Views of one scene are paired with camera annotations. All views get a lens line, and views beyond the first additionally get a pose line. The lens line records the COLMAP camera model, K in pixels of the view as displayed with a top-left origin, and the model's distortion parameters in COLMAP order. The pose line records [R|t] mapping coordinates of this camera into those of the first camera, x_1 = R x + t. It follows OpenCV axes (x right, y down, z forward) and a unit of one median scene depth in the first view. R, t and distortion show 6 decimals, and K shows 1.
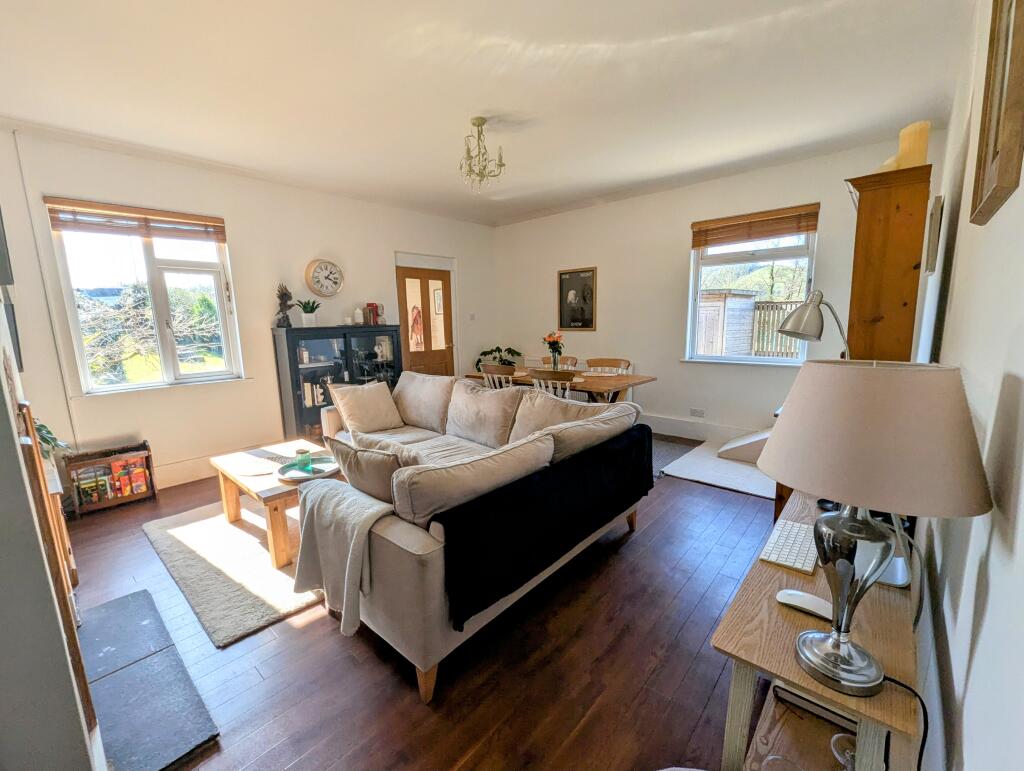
lens RADIAL K [[423.6, 0, 513.9], [0, 423.6, 385.7], [0, 0, 1]] dist [-0.001904, -0.000766]
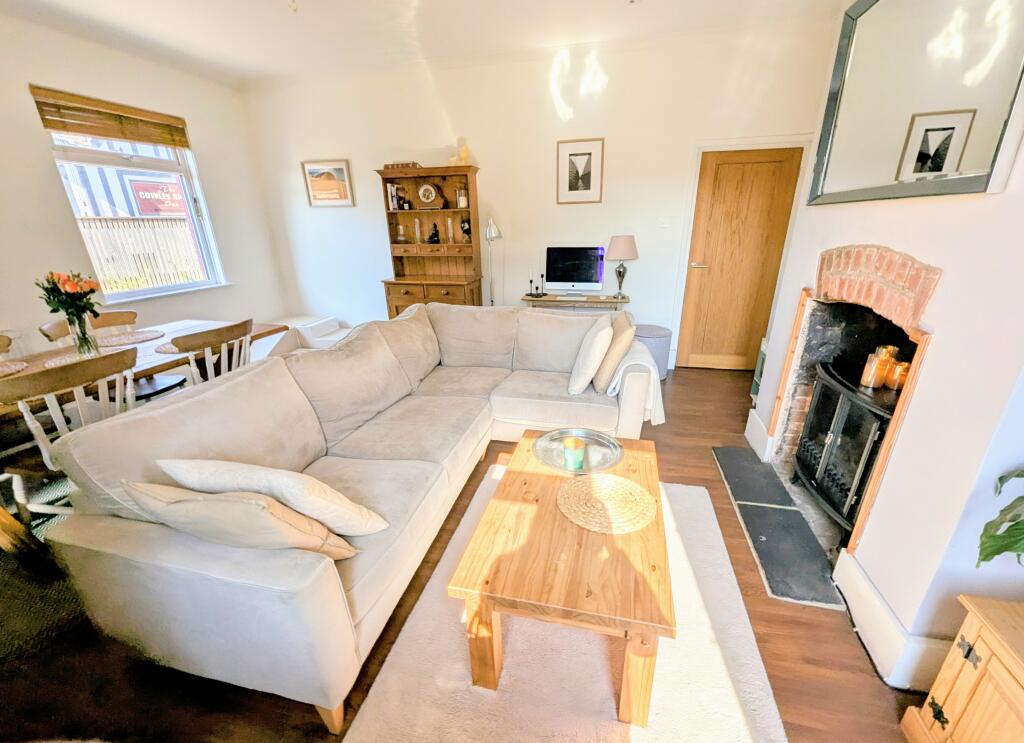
lens RADIAL K [[411.7, 0, 518.9], [0, 411.7, 380.3], [0, 0, 1]] dist [-0.002538, -0.000507]
pose [[-0.498551, -0.286257, 0.818233, -0.577255], [0.162420, 0.896341, 0.412545, -0.131225], [-0.851509, 0.338572, -0.400377, 0.813949]]
